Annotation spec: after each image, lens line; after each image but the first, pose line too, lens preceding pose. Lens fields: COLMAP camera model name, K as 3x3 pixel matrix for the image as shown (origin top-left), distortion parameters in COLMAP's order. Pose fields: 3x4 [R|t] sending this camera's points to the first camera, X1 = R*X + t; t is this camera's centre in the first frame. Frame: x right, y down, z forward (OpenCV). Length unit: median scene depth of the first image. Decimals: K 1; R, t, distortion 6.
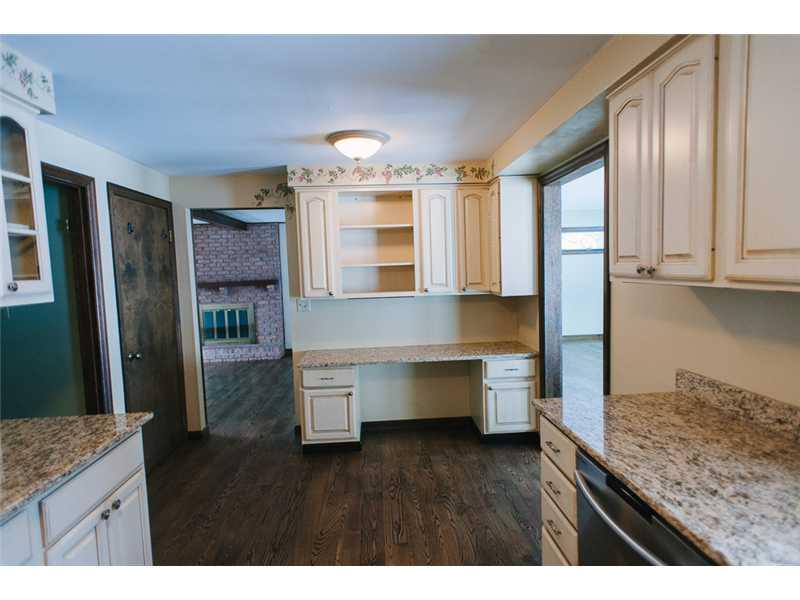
lens RADIAL K [[438.9, 0, 401.0], [0, 438.9, 301.1], [0, 0, 1]] dist [0.023078, -0.011522]
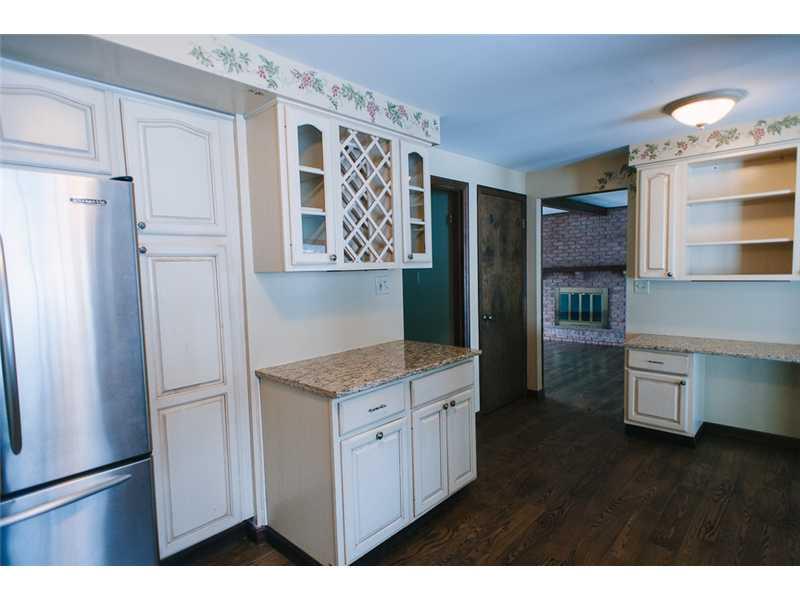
lens RADIAL K [[438.9, 0, 401.0], [0, 438.9, 301.1], [0, 0, 1]] dist [0.023078, -0.011522]
pose [[0.693460, 0.068322, -0.717249, 0.125347], [-0.051564, 0.997647, 0.045178, 0.027056], [0.718648, 0.005655, 0.695351, -0.070751]]
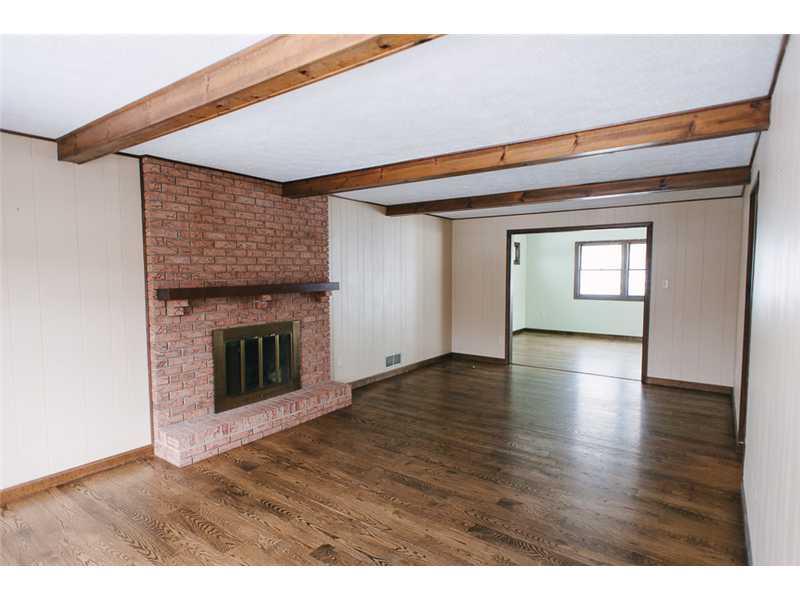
lens RADIAL K [[438.9, 0, 401.0], [0, 438.9, 301.1], [0, 0, 1]] dist [0.023078, -0.011522]
pose [[0.634715, -0.020140, 0.772484, -1.531144], [0.044693, 0.998944, -0.010679, -0.021197], [-0.771453, 0.041303, 0.634944, 1.112447]]
